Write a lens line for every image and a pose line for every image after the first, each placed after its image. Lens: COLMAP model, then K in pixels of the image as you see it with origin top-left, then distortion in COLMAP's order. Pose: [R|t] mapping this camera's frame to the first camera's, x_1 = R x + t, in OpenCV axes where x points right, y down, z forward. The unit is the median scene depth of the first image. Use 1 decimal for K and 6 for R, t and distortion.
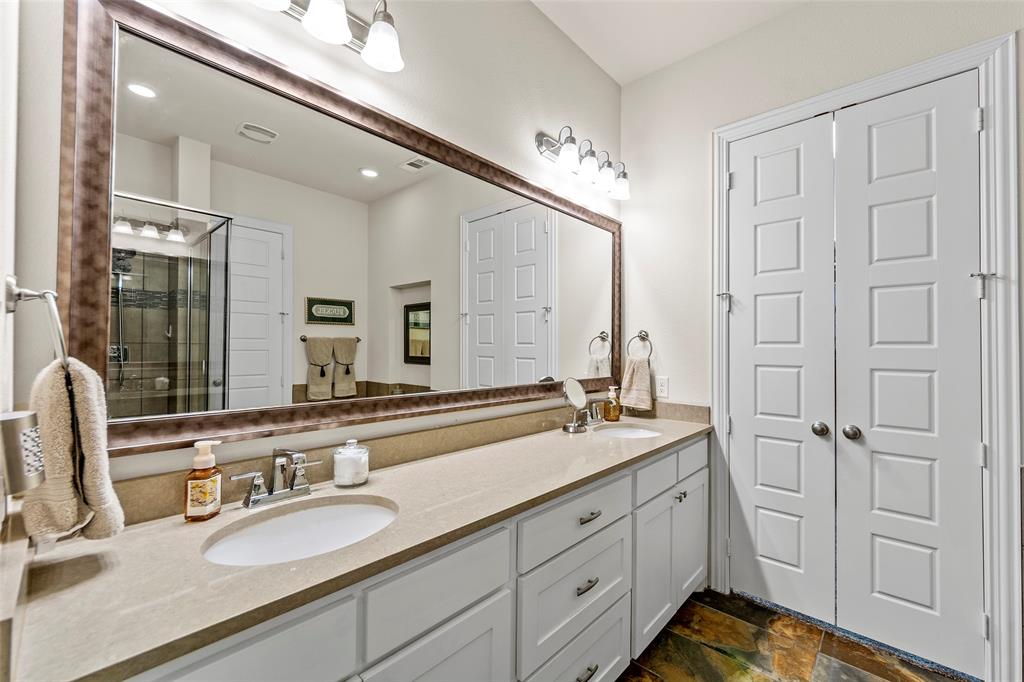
lens RADIAL K [[396.4, 0, 511.4], [0, 396.4, 342.3], [0, 0, 1]] dist [-0.005115, 0.000484]
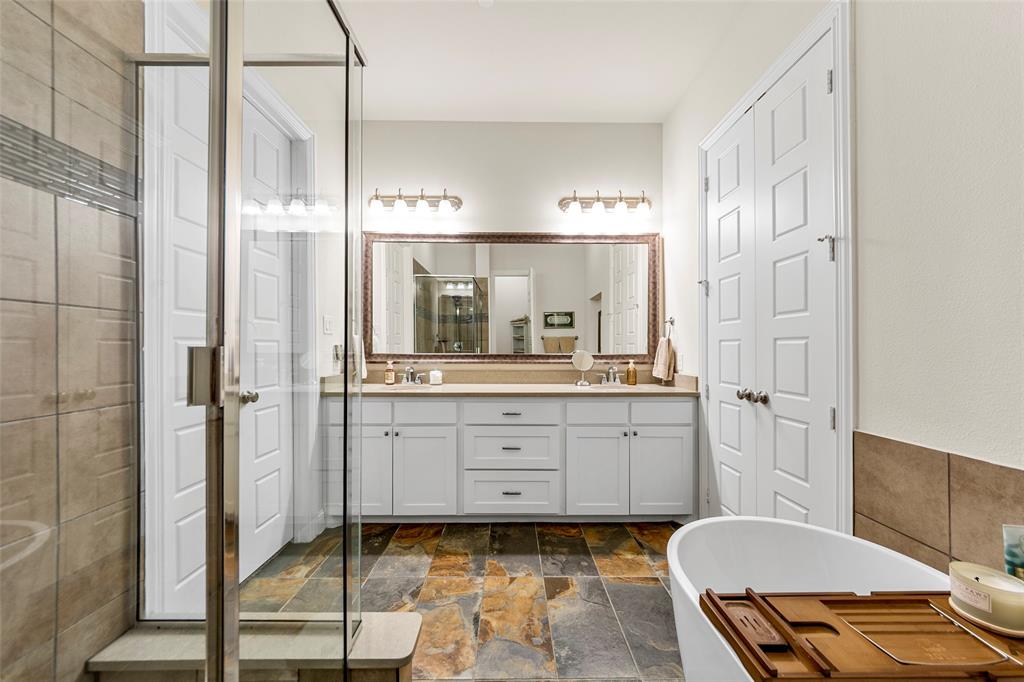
lens RADIAL K [[366.9, 0, 540.1], [0, 366.9, 351.0], [0, 0, 1]] dist [-0.000668, -0.000835]
pose [[0.723521, -0.006189, -0.690275, 0.944611], [0.011444, 0.999930, 0.003030, 0.076813], [0.690208, -0.010091, 0.723541, -0.135712]]
